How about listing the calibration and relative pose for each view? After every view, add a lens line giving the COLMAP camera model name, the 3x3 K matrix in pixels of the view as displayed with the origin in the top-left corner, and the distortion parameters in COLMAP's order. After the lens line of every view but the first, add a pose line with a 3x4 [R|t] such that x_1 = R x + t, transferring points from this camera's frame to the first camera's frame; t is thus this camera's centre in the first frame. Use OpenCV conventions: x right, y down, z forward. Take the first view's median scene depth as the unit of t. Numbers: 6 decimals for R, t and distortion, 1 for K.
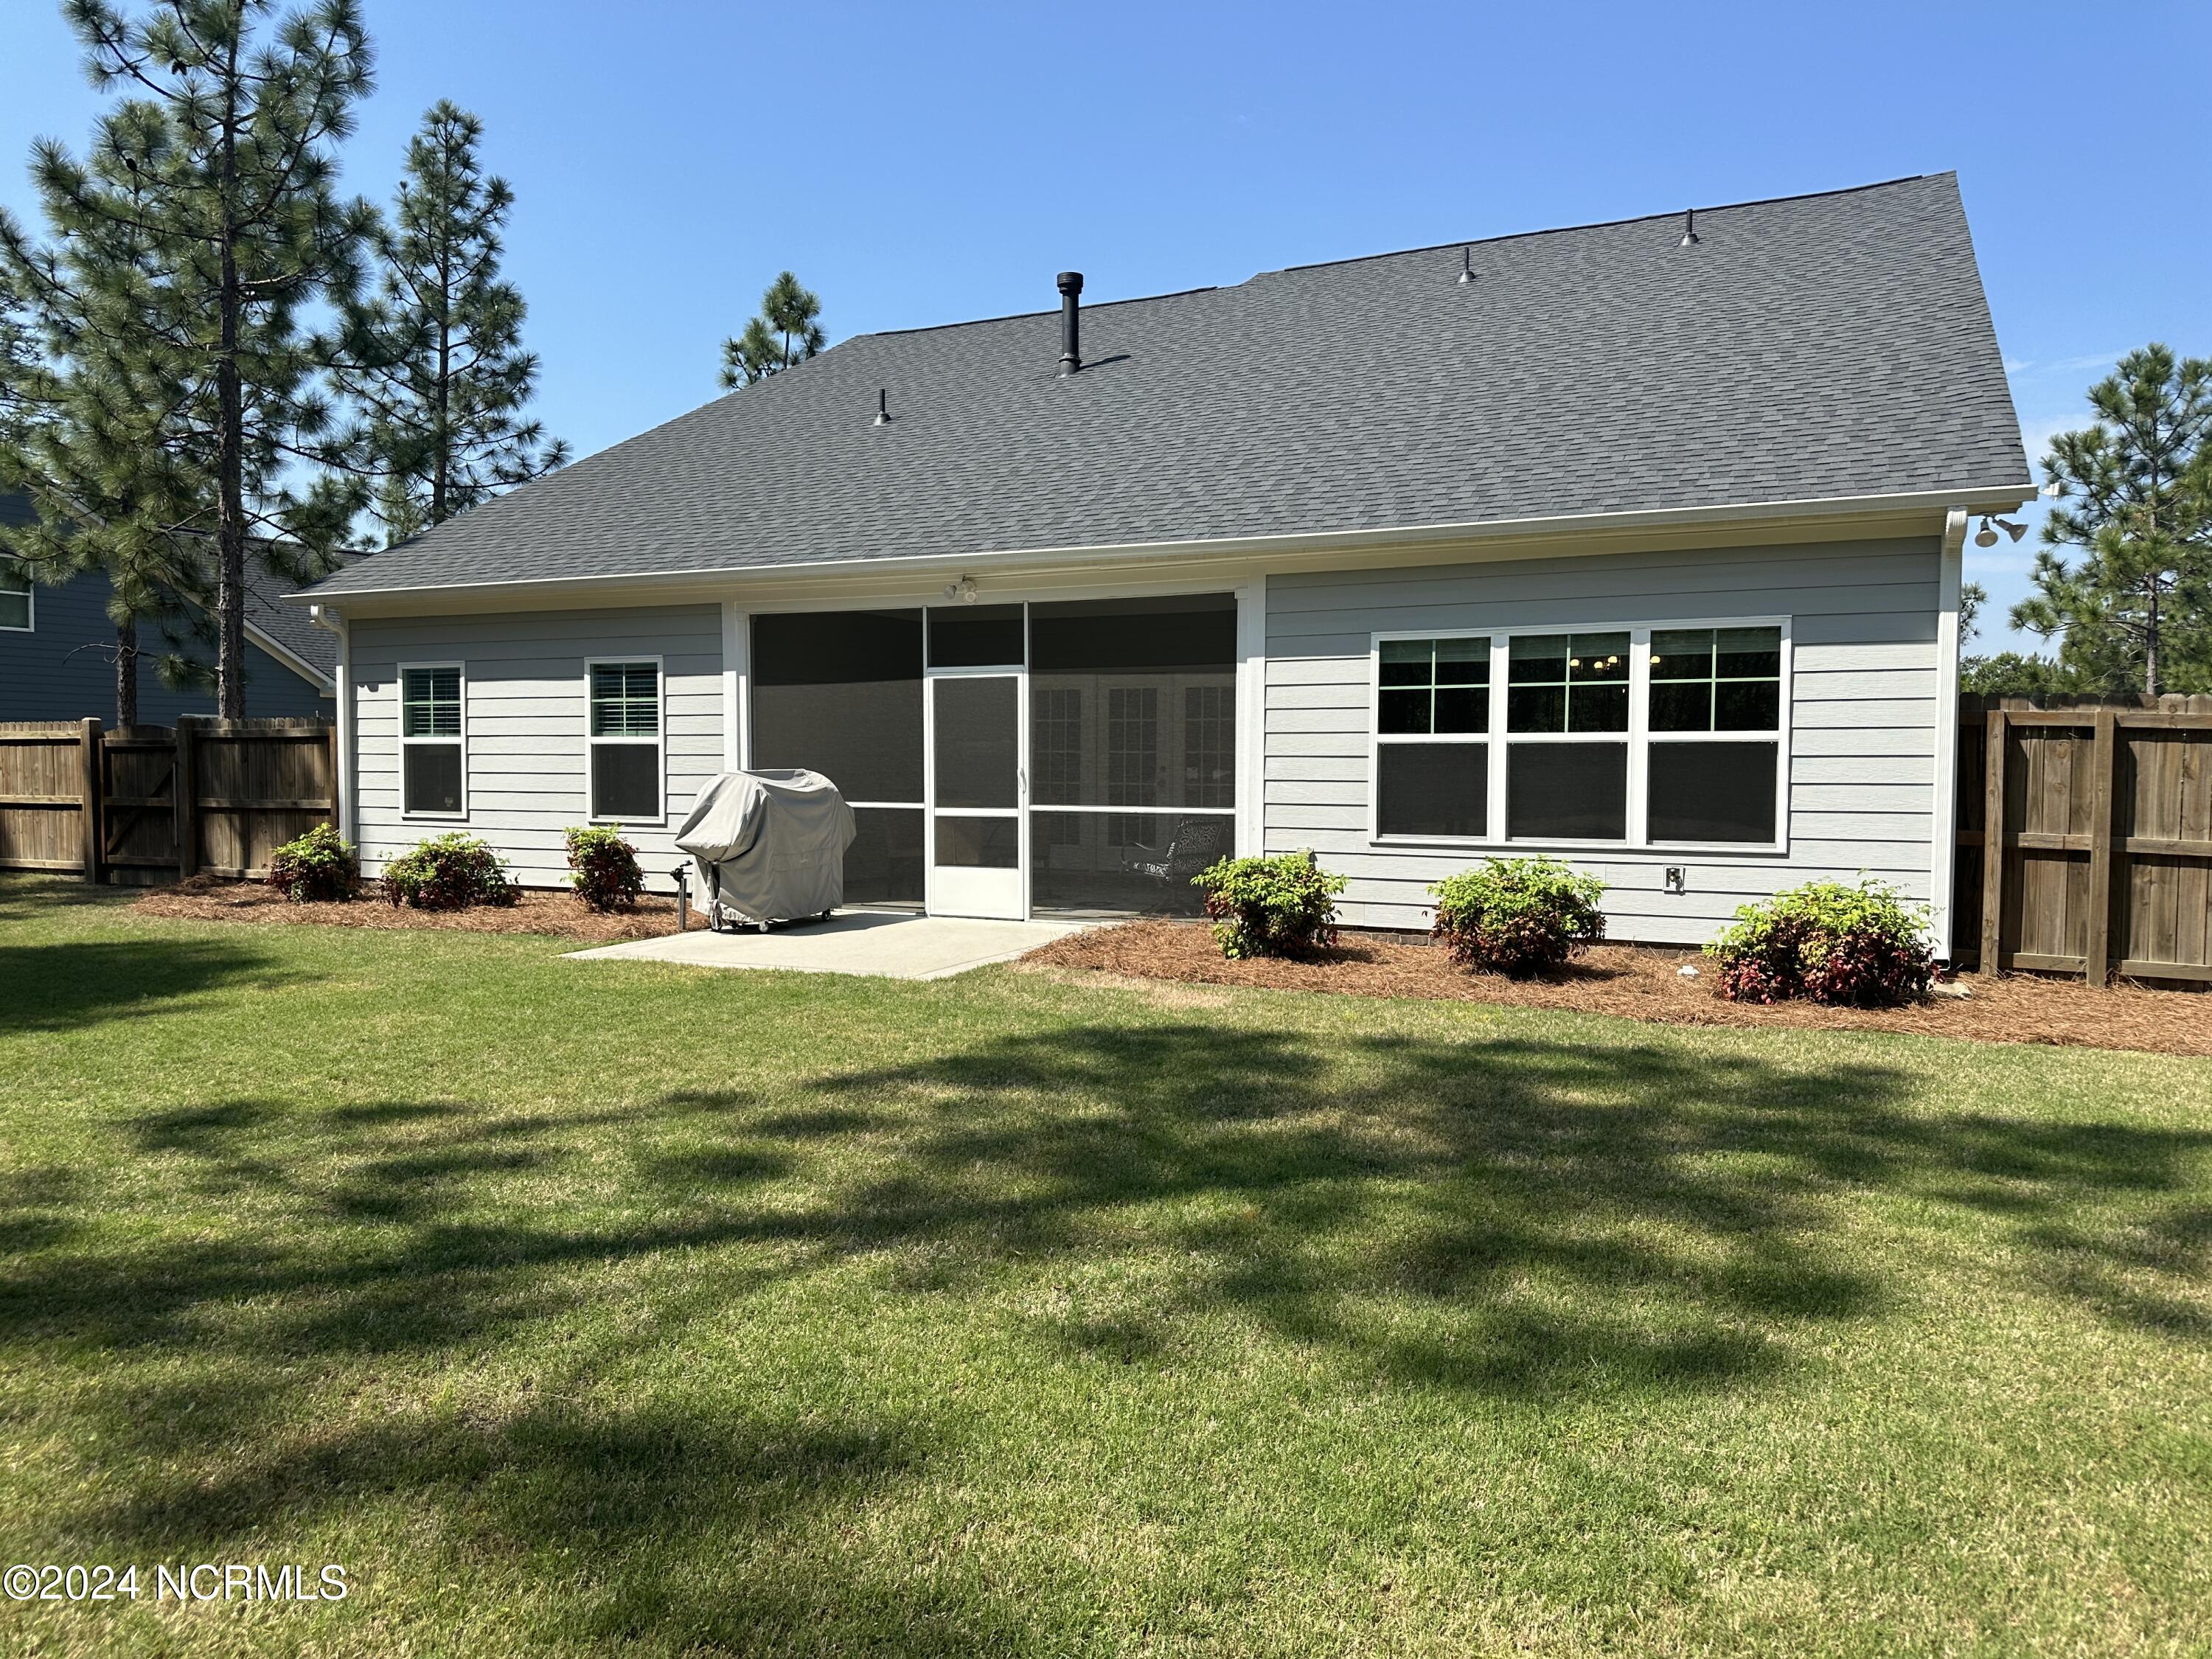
lens RADIAL K [[1634.4, 0, 1133.0], [0, 1634.4, 832.2], [0, 0, 1]] dist [0.030573, -0.033056]
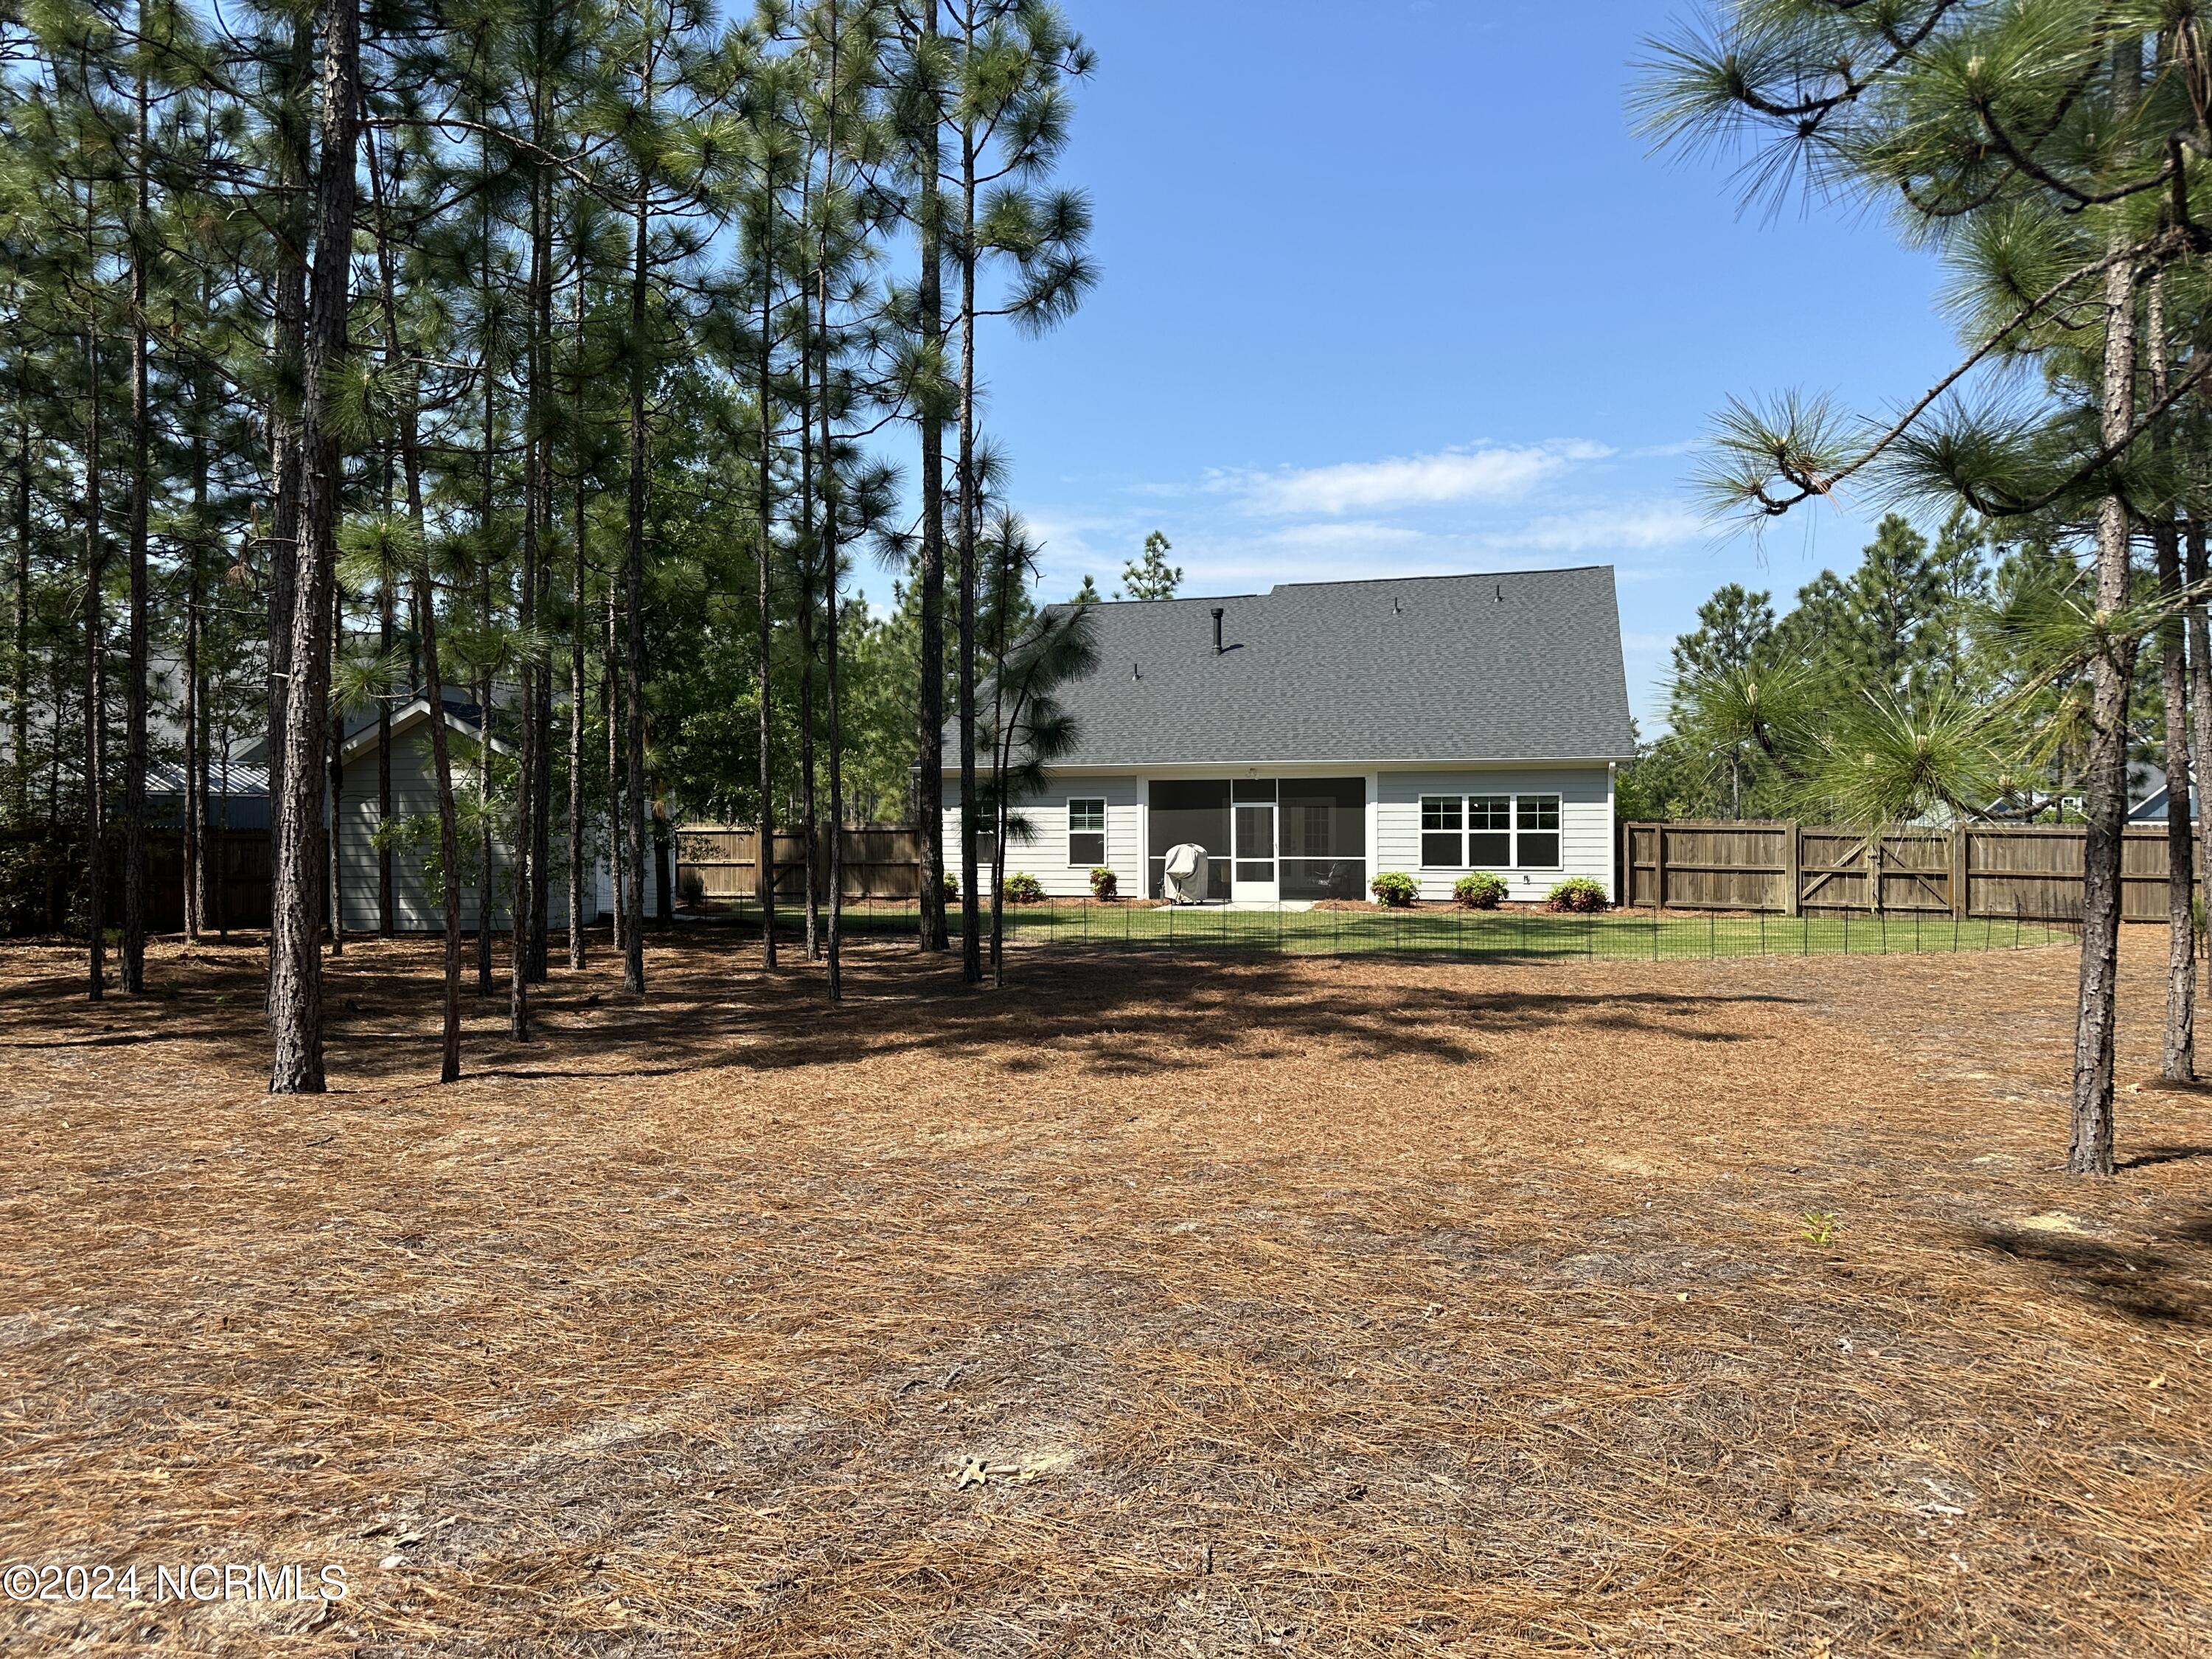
lens RADIAL K [[1633.2, 0, 1106.0], [0, 1633.2, 829.5], [0, 0, 1]] dist [0.037058, -0.027331]
pose [[0.988957, -0.005862, 0.148085, -0.626584], [0.012239, 0.999035, -0.042189, 0.039586], [-0.147695, 0.043535, 0.988074, -1.323336]]
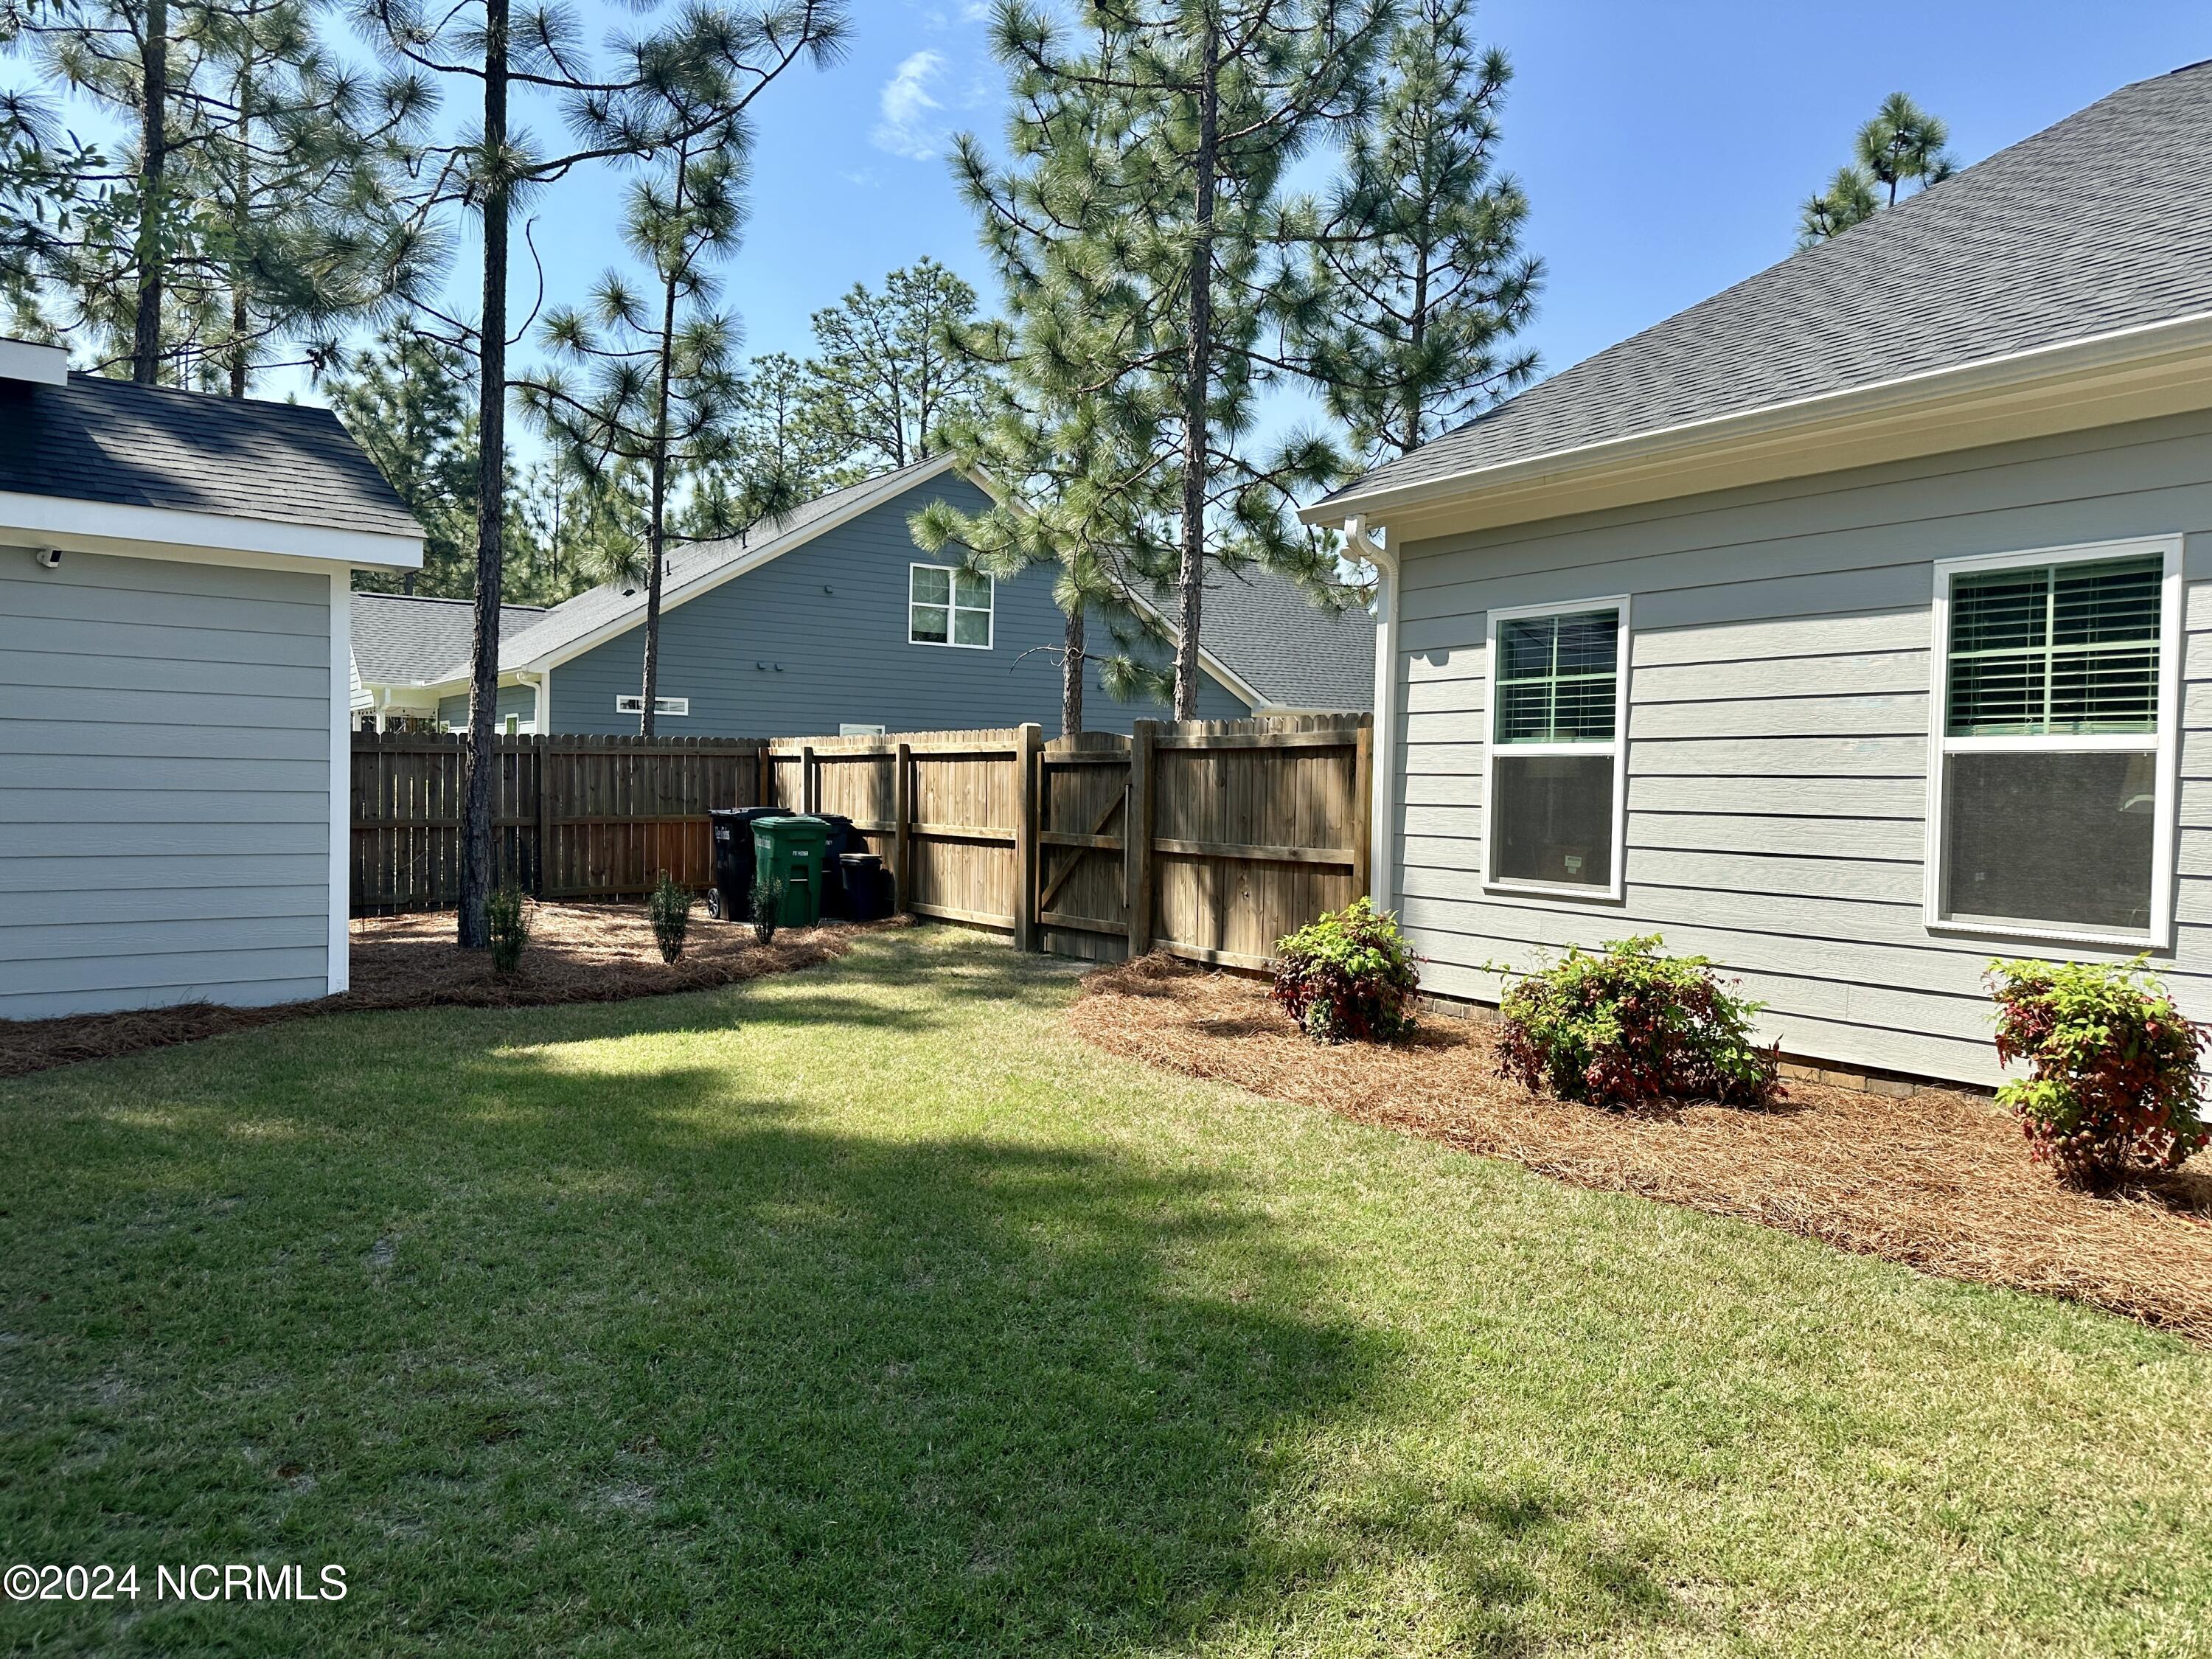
lens RADIAL K [[1605.5, 0, 1106.0], [0, 1605.5, 829.5], [0, 0, 1]] dist [0.187176, -0.294197]
pose [[0.864748, 0.025995, -0.501532, -0.302217], [-0.035600, 0.999320, -0.009586, -0.020552], [0.500942, 0.026144, 0.865086, 0.495445]]
